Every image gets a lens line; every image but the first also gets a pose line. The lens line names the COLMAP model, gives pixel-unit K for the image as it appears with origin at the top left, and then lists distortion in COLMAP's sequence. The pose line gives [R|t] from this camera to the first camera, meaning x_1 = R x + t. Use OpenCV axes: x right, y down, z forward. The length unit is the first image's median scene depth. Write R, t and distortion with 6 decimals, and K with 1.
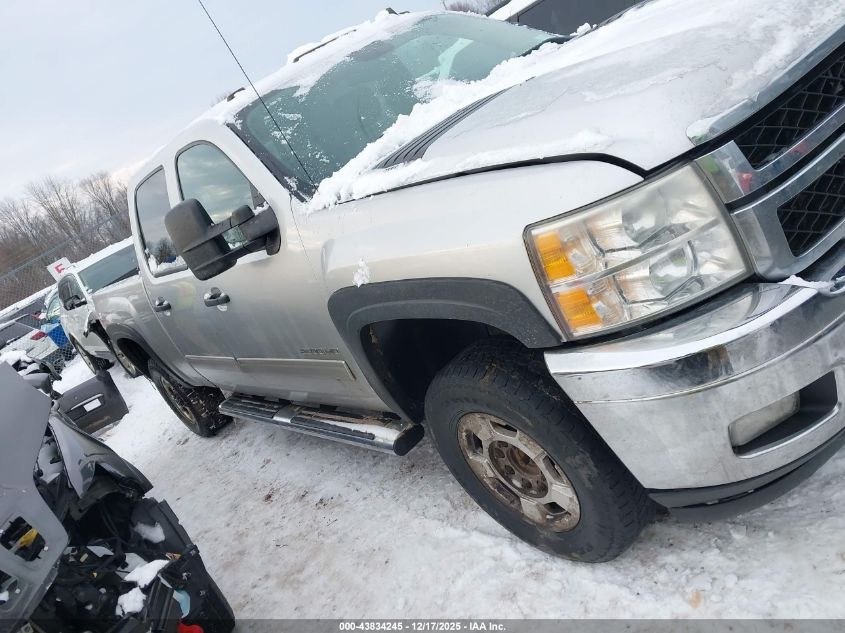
lens RADIAL K [[693.7, 0, 422.5], [0, 693.7, 316.5], [0, 0, 1]] dist [0.007654, 0.000722]
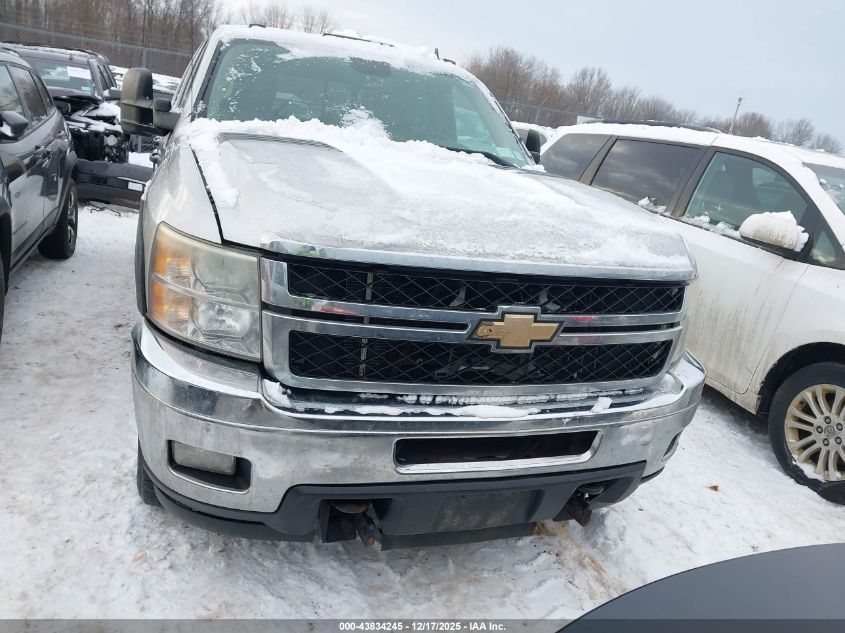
lens RADIAL K [[693.7, 0, 422.5], [0, 693.7, 316.5], [0, 0, 1]] dist [0.007654, 0.000722]
pose [[0.757484, 0.639045, -0.133563, 0.557581], [-0.636971, 0.768277, 0.063394, -0.268337], [0.143125, 0.037056, 0.989011, -0.133302]]
